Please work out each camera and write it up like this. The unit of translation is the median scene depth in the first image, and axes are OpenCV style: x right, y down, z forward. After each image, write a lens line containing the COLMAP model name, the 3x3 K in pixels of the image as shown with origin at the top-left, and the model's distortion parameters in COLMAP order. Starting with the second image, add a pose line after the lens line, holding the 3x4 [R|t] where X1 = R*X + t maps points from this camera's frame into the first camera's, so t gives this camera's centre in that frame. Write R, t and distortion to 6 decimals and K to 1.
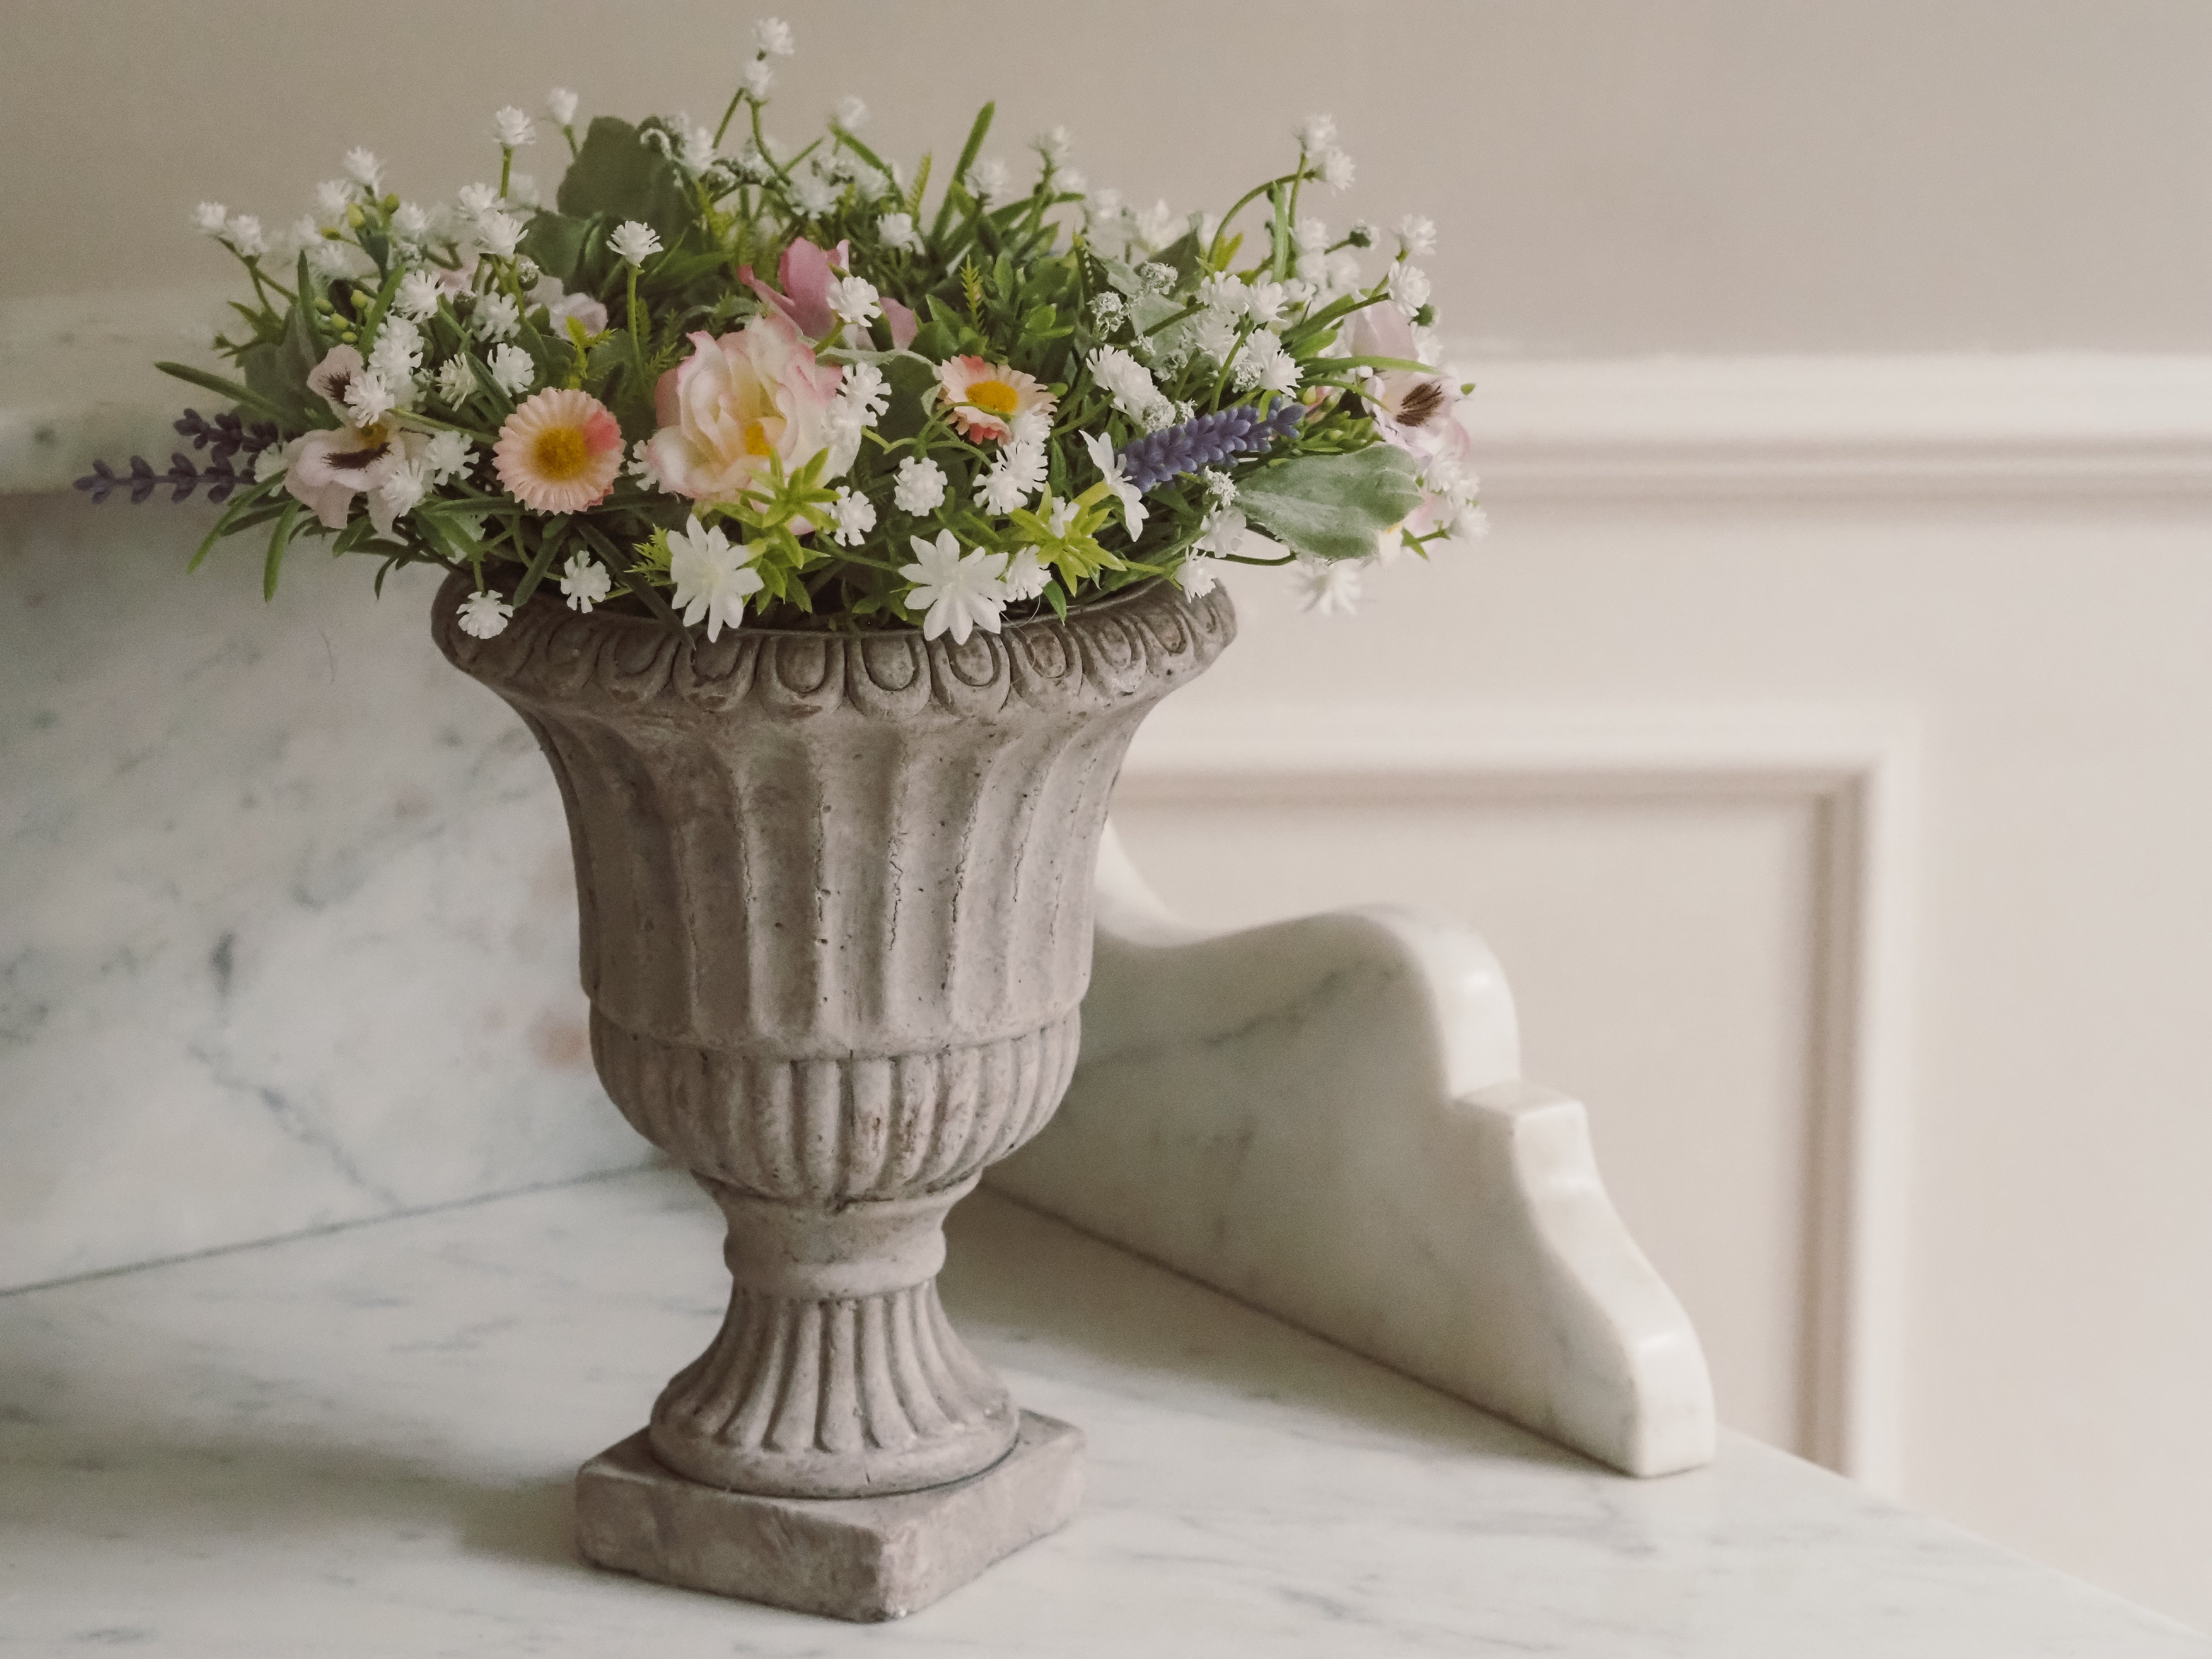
lens RADIAL K [[6533.1, 0, 1067.3], [0, 6533.1, 740.2], [0, 0, 1]] dist [0.361547, 0.000000]
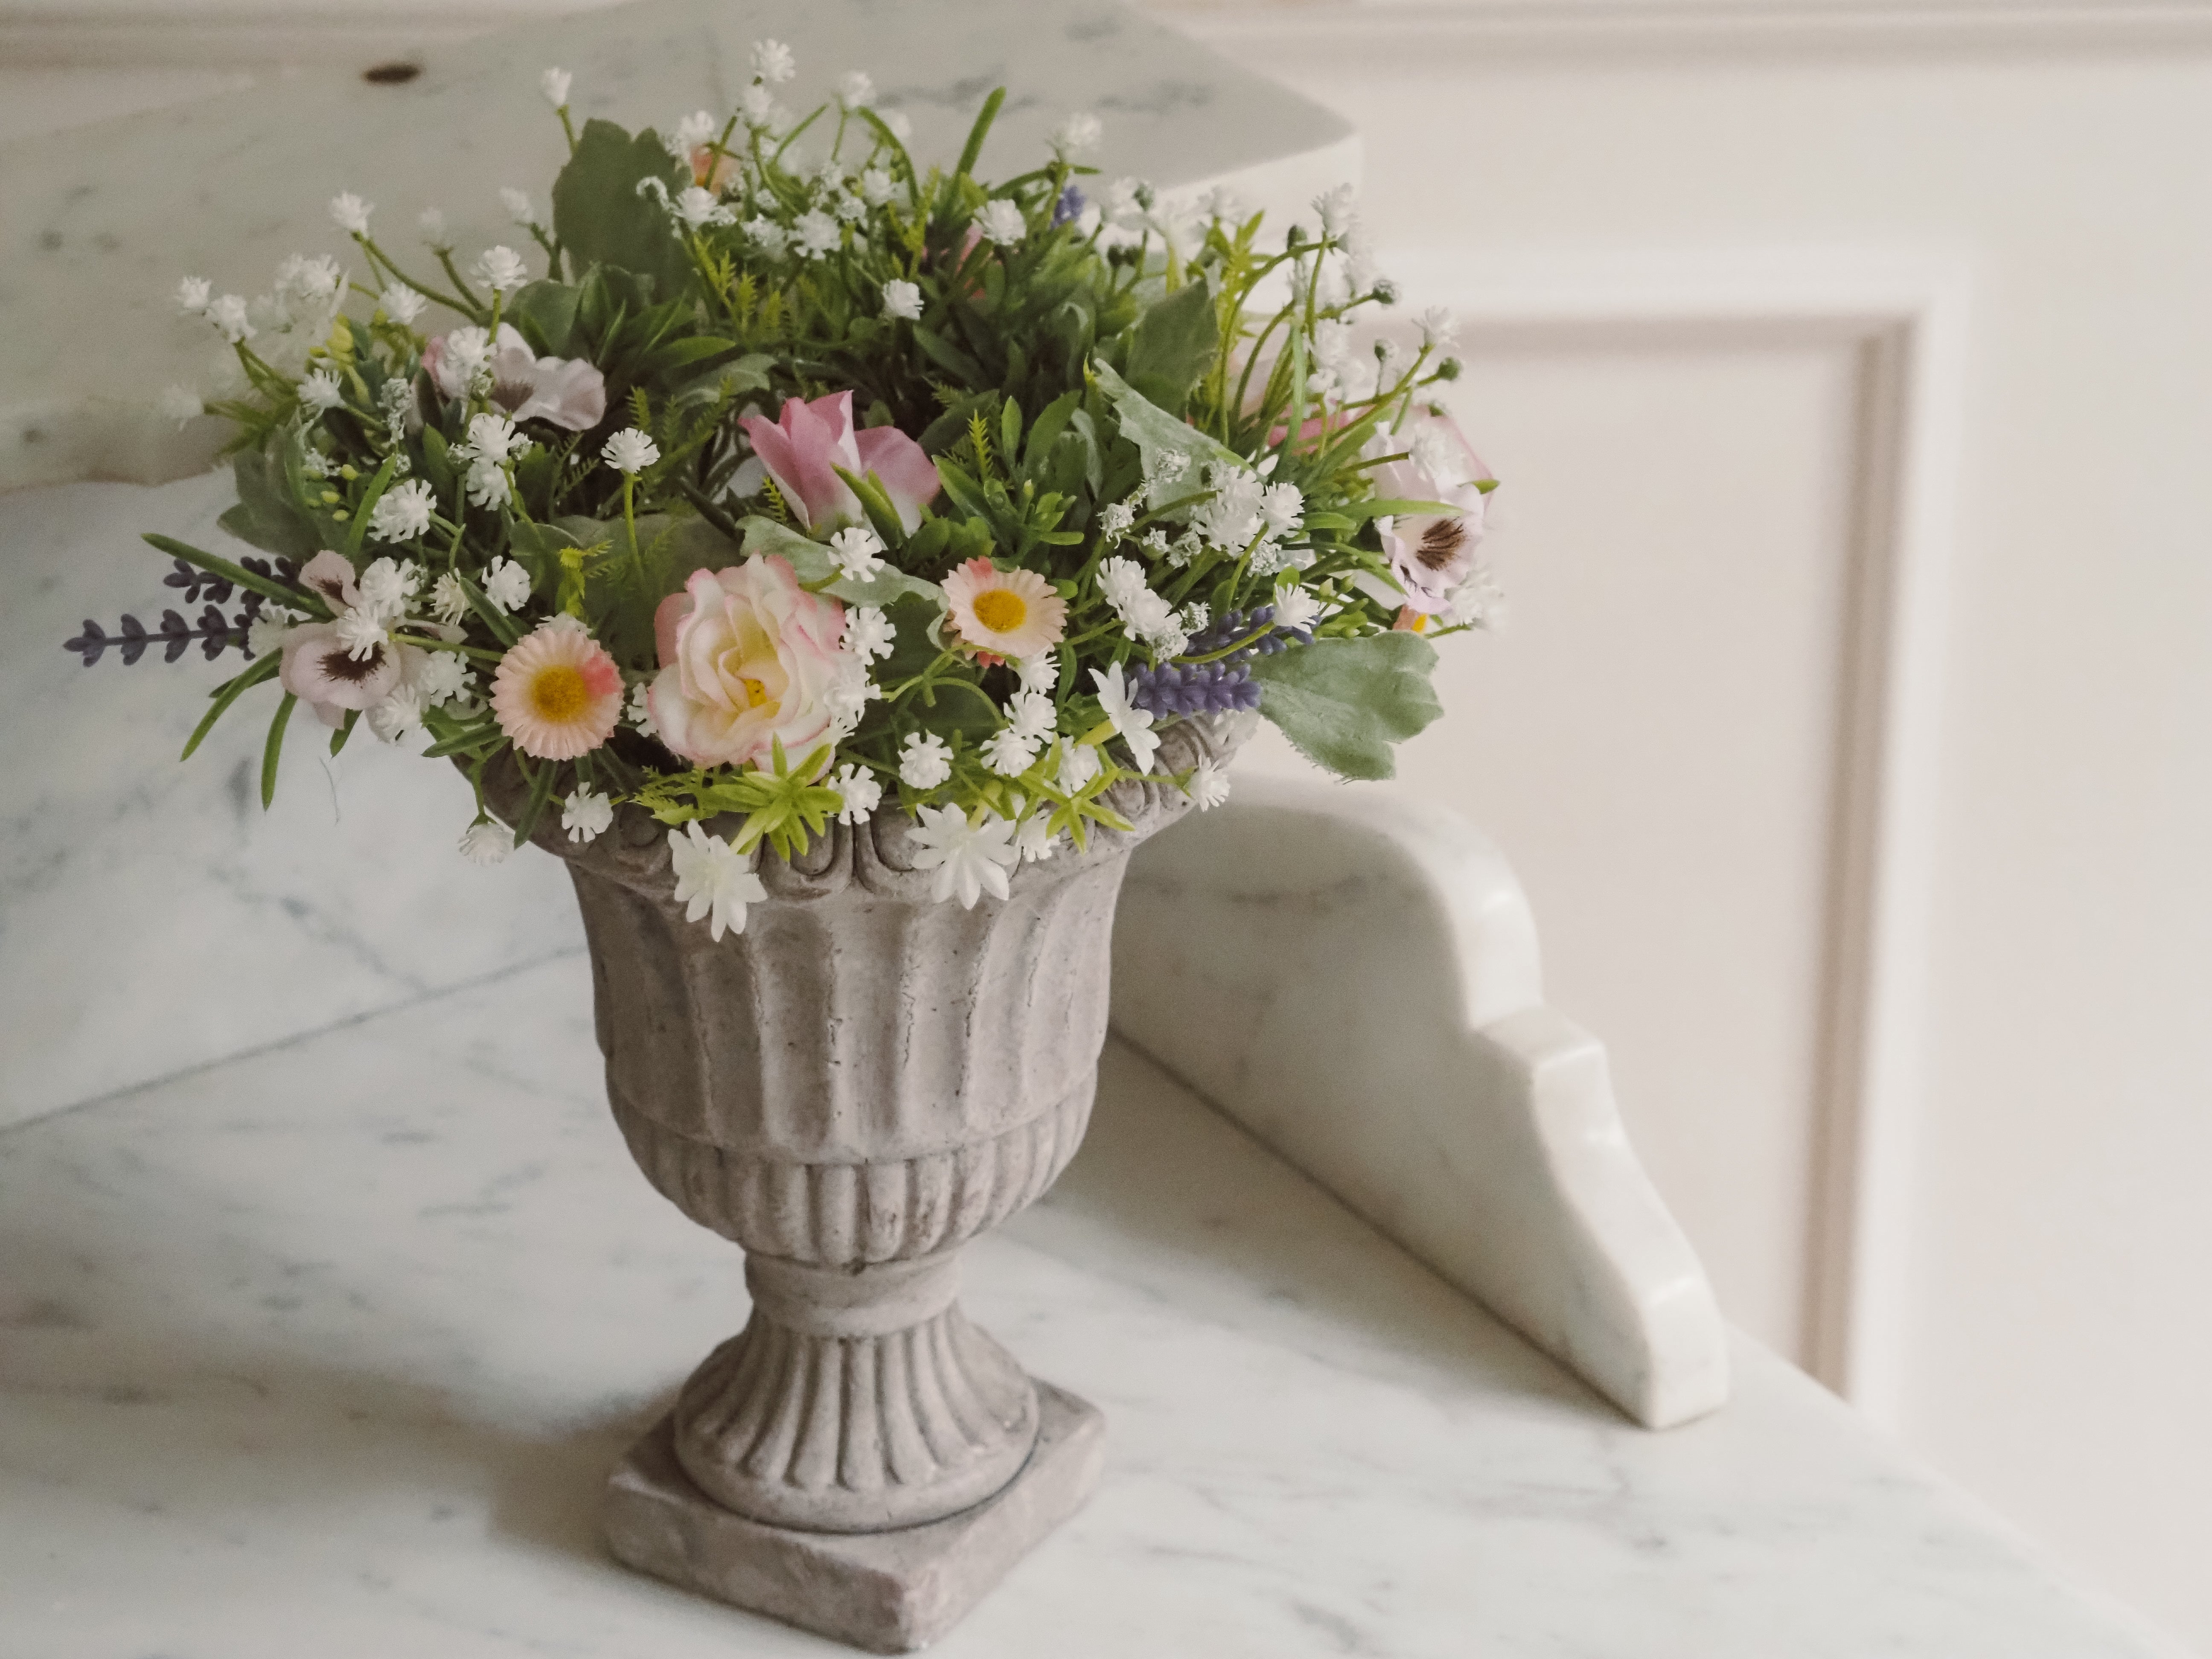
lens RADIAL K [[6533.1, 0, 1059.8], [0, 6533.1, 789.3], [0, 0, 1]] dist [0.361547, 0.000000]
pose [[0.999943, -0.003113, -0.010236, 0.006963], [0.005614, 0.967126, 0.254236, -0.261544], [0.009108, -0.254279, 0.967088, 0.048805]]
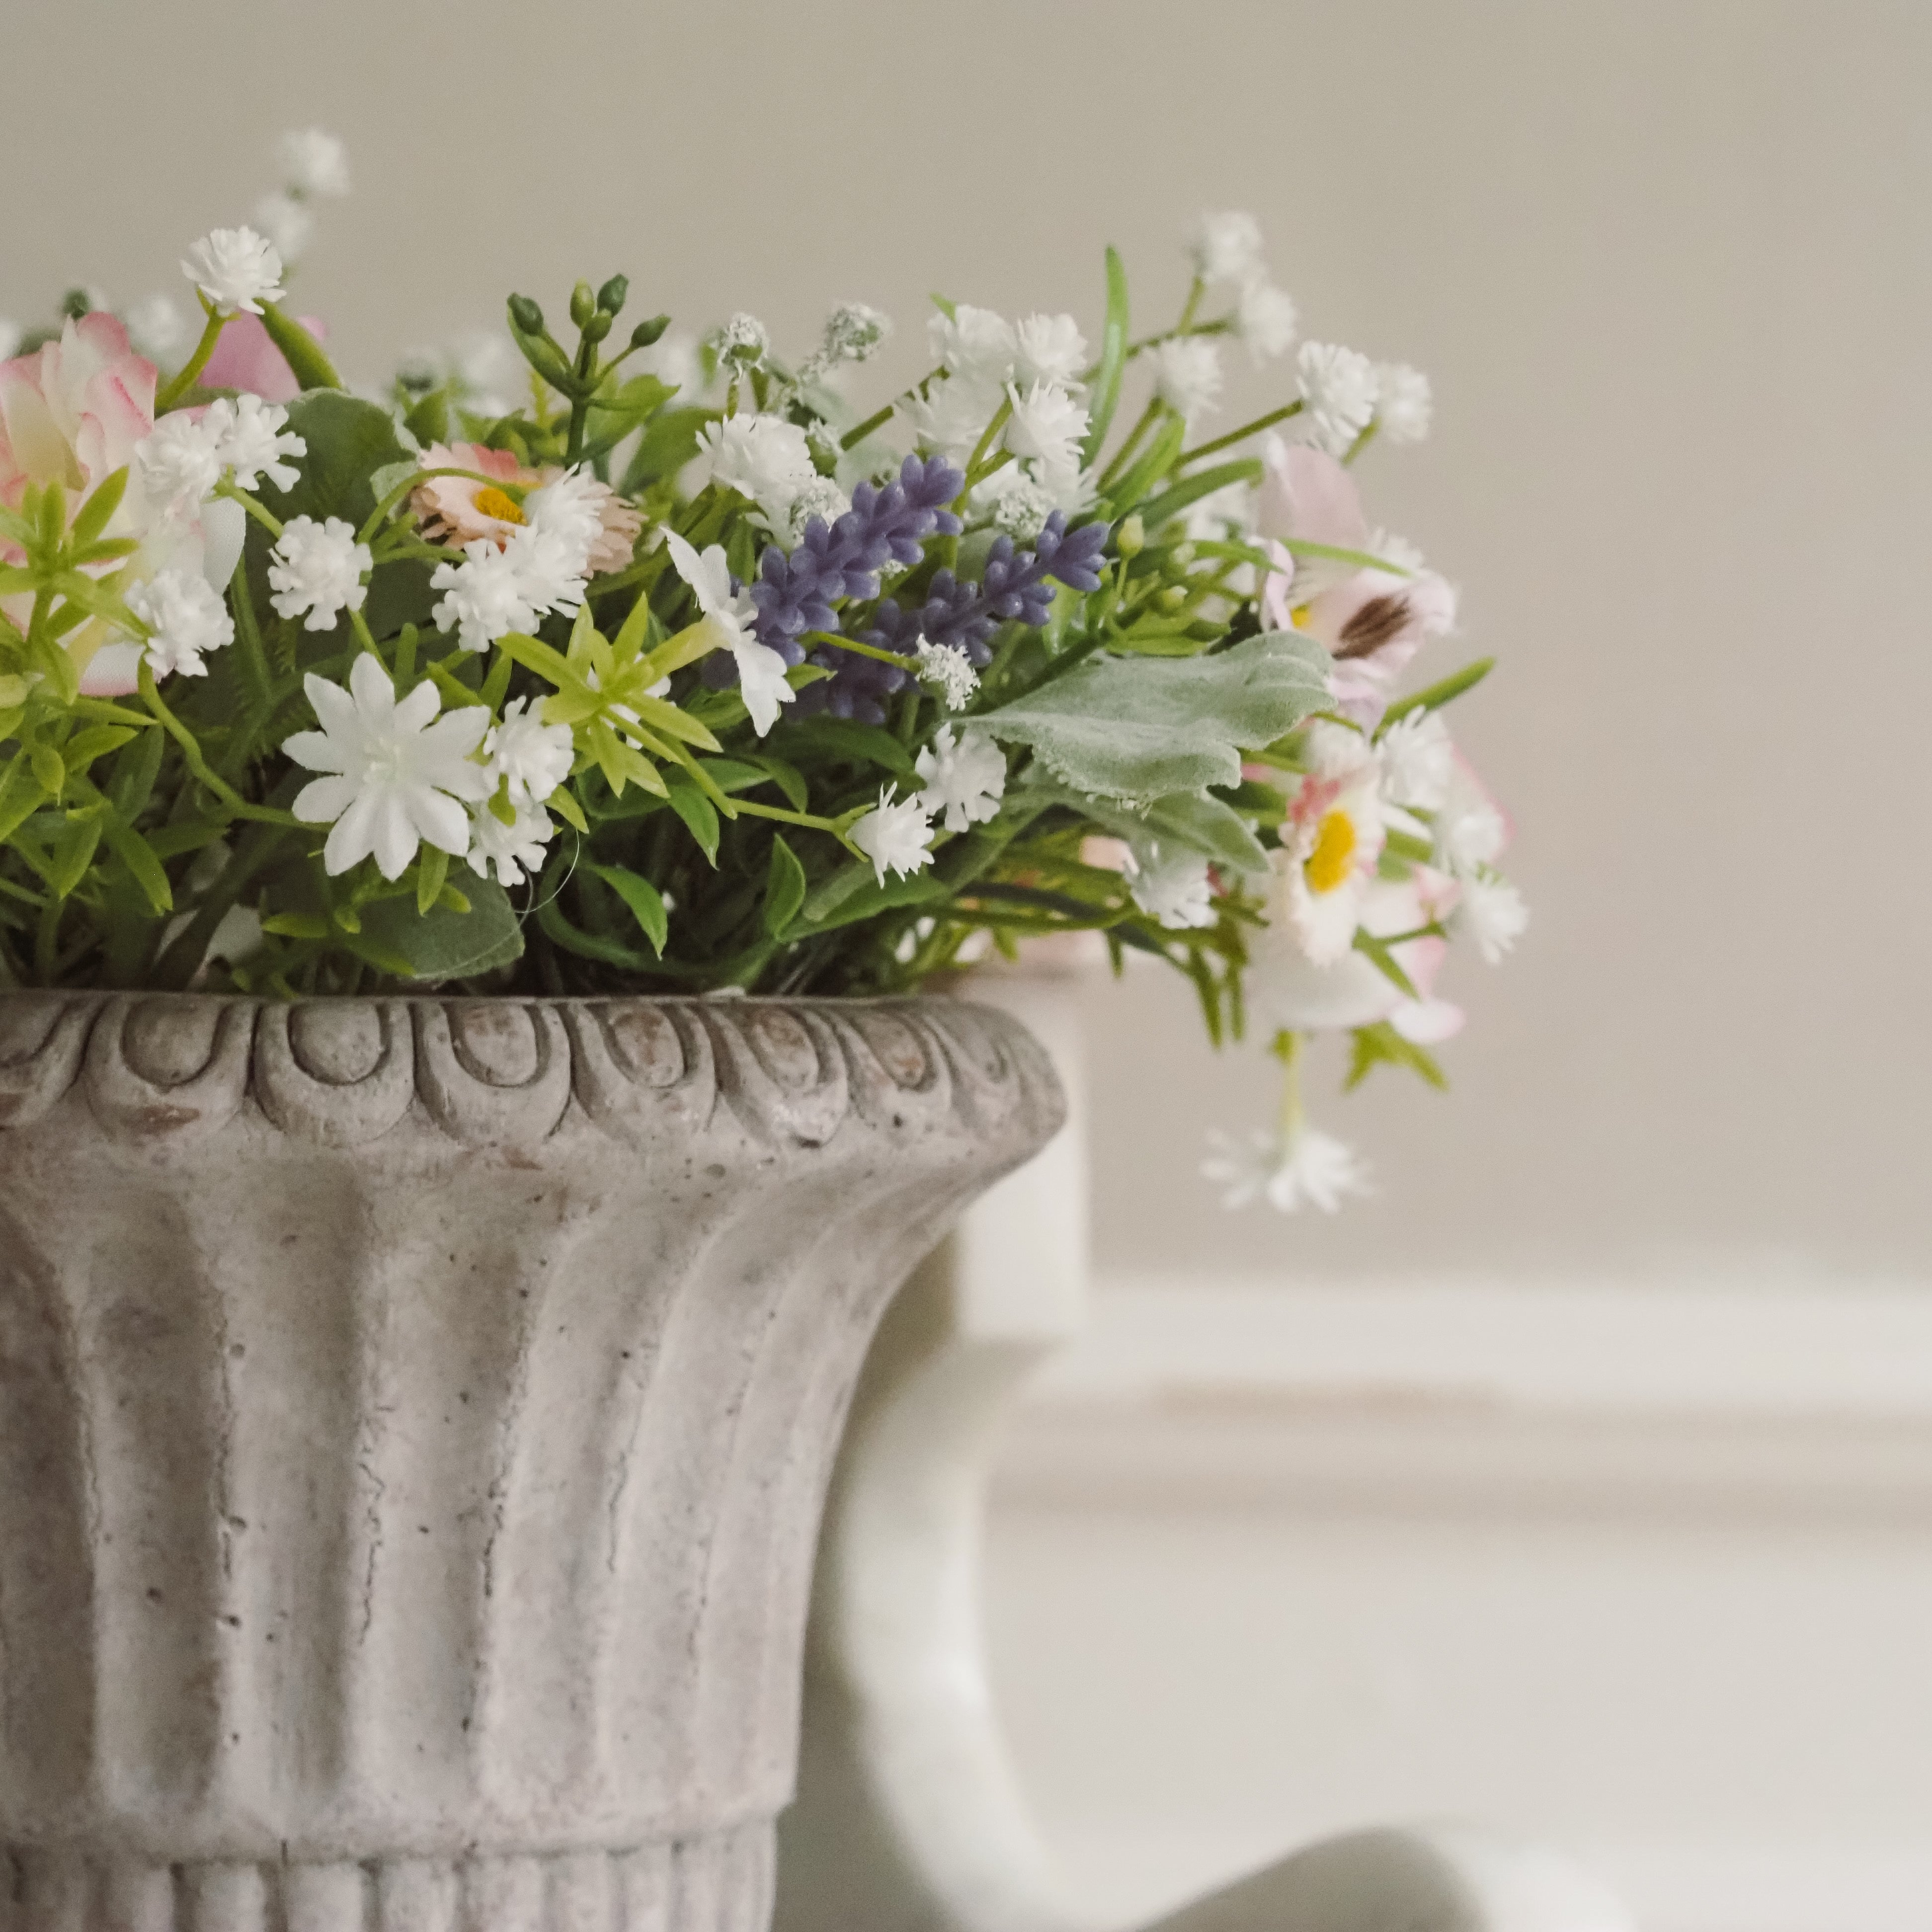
lens RADIAL K [[7587.4, 0, 929.0], [0, 7587.4, 874.3], [0, 0, 1]] dist [0.341378, 0.000000]
pose [[0.995655, 0.005266, -0.092973, 0.075386], [-0.027170, 0.971386, -0.235945, 0.115724], [0.089070, 0.237446, 0.967309, 0.393975]]
